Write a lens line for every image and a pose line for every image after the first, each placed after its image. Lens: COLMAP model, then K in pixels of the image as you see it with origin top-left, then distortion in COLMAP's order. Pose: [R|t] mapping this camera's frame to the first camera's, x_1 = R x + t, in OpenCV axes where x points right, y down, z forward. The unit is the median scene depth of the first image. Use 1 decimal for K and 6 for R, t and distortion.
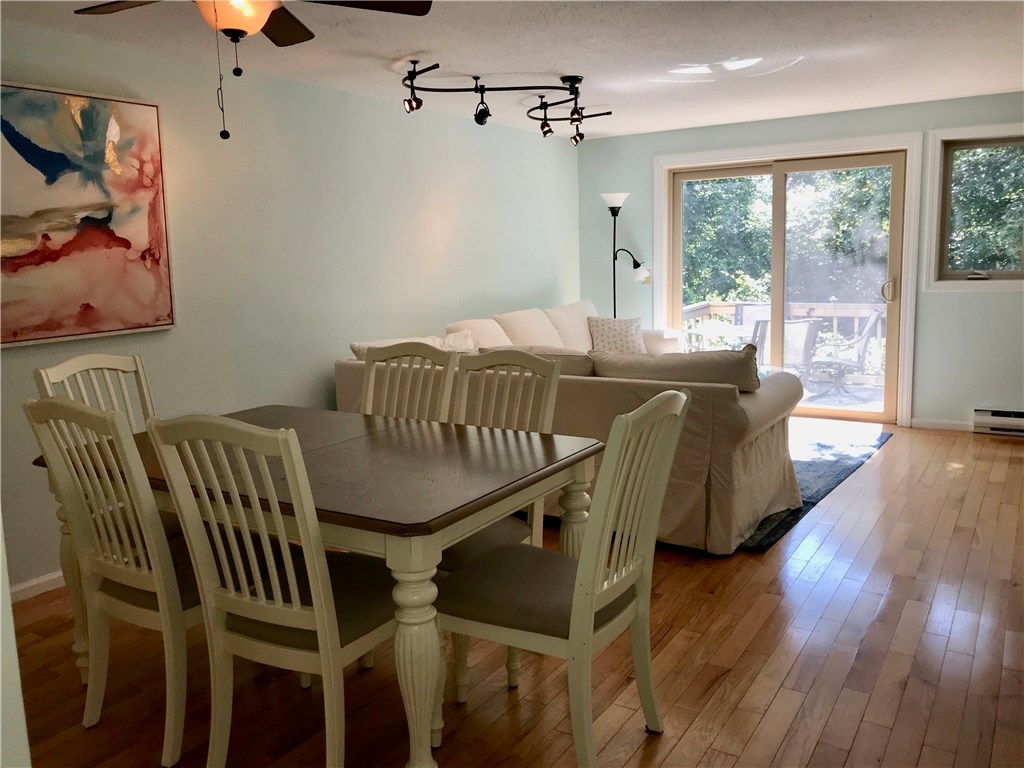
lens RADIAL K [[860.1, 0, 511.7], [0, 860.1, 376.4], [0, 0, 1]] dist [0.005725, 0.004232]
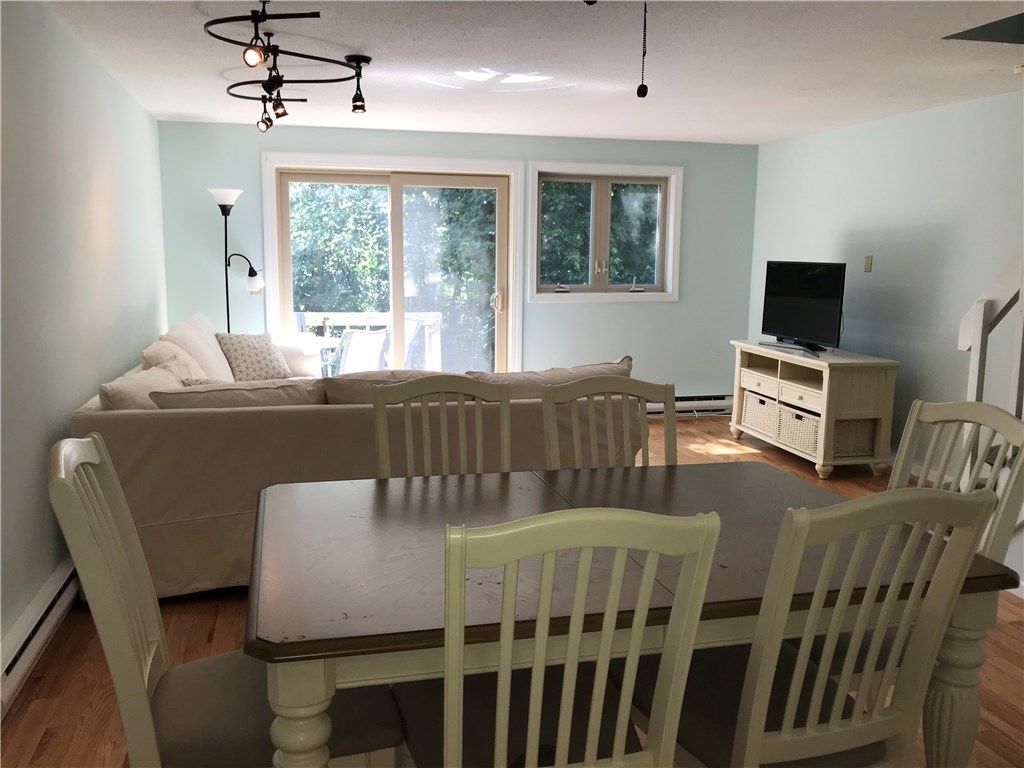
lens RADIAL K [[867.9, 0, 505.1], [0, 867.9, 368.5], [0, 0, 1]] dist [-0.000561, -0.008063]
pose [[0.695409, -0.056297, 0.716406, -0.357731], [0.068205, 0.997597, 0.012187, -0.030162], [-0.715370, 0.040388, 0.697577, 0.235879]]
